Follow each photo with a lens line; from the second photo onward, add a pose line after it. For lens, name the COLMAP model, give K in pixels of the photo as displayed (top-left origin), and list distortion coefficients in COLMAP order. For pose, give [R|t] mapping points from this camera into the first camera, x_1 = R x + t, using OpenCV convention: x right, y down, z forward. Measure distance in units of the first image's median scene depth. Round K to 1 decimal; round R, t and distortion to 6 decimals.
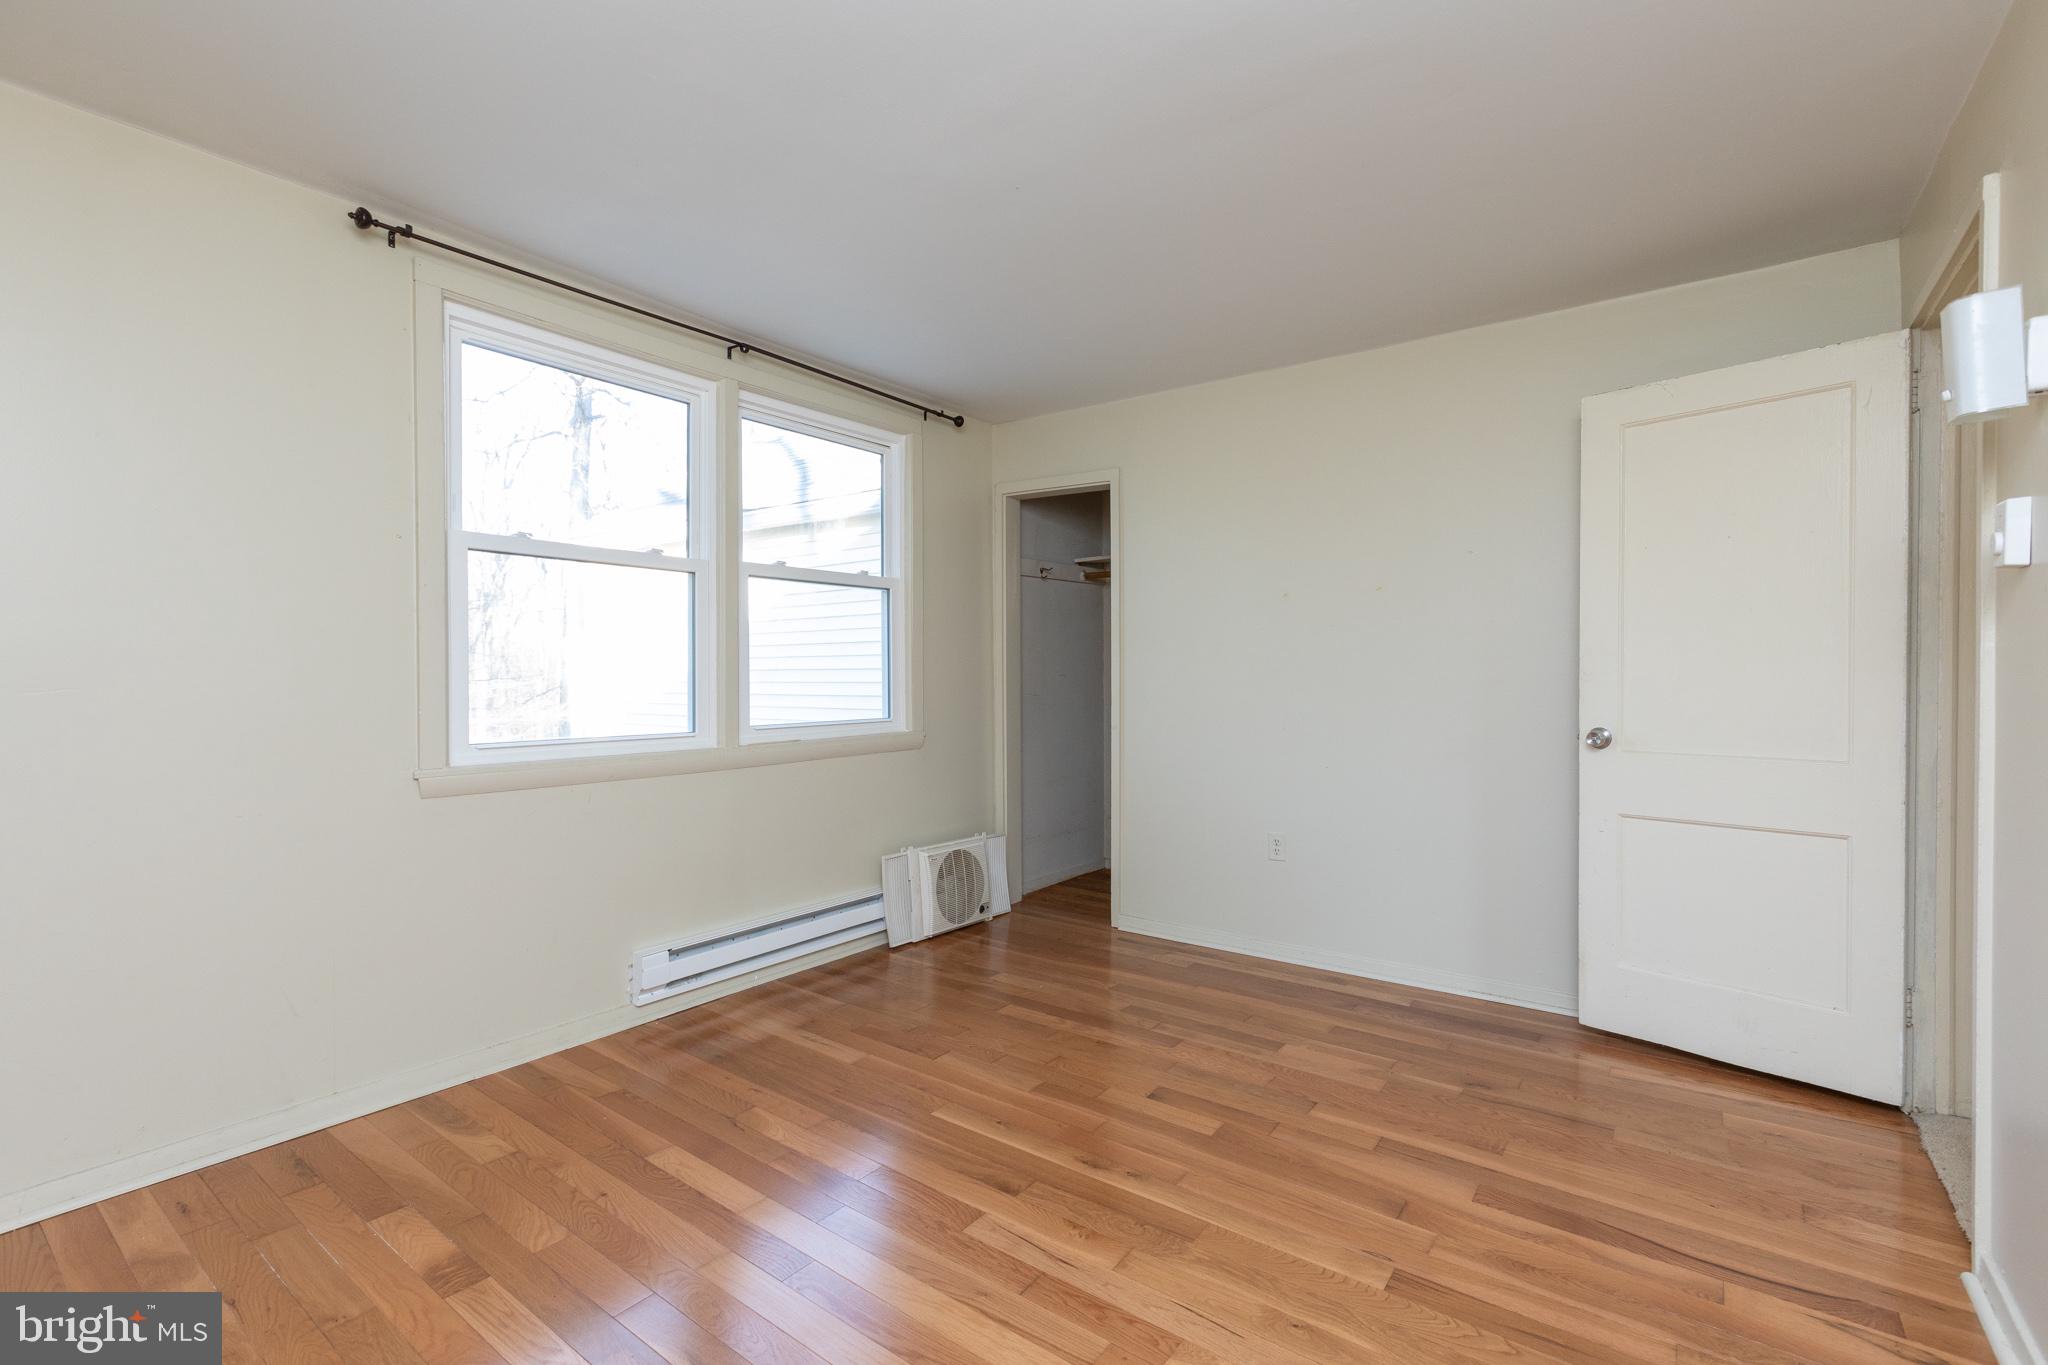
lens RADIAL K [[905.8, 0, 1017.0], [0, 905.8, 681.9], [0, 0, 1]] dist [-0.004512, -0.000522]
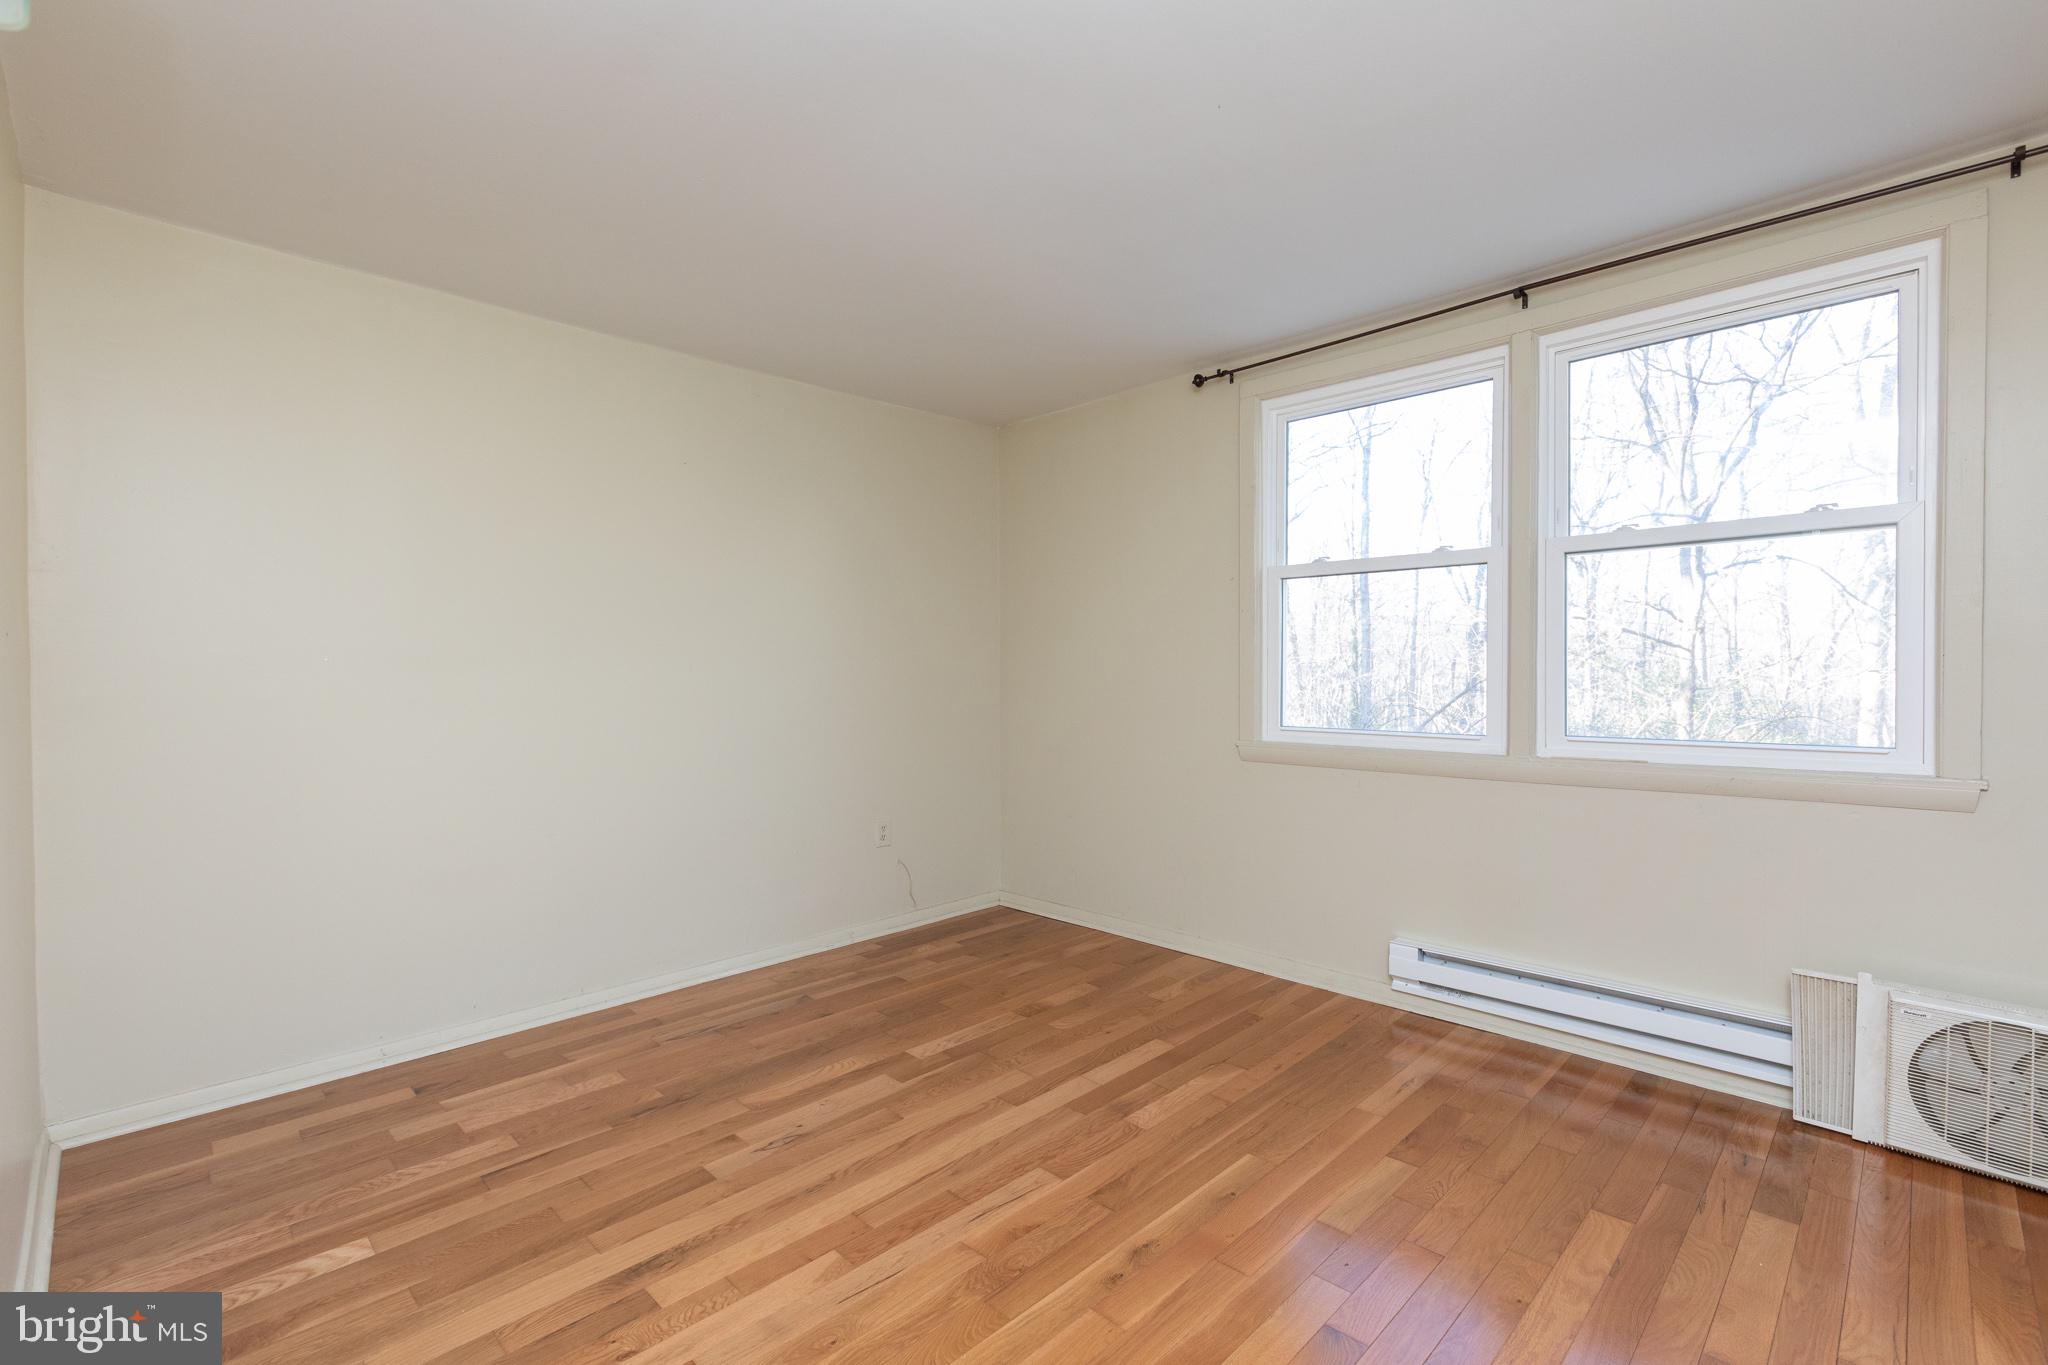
lens RADIAL K [[905.8, 0, 1029.7], [0, 905.8, 673.4], [0, 0, 1]] dist [-0.004512, -0.000522]
pose [[-0.141001, 0.005901, -0.989992, 0.737900], [-0.000370, 0.999982, 0.006013, -0.015266], [0.990009, 0.001214, -0.140996, 0.795219]]
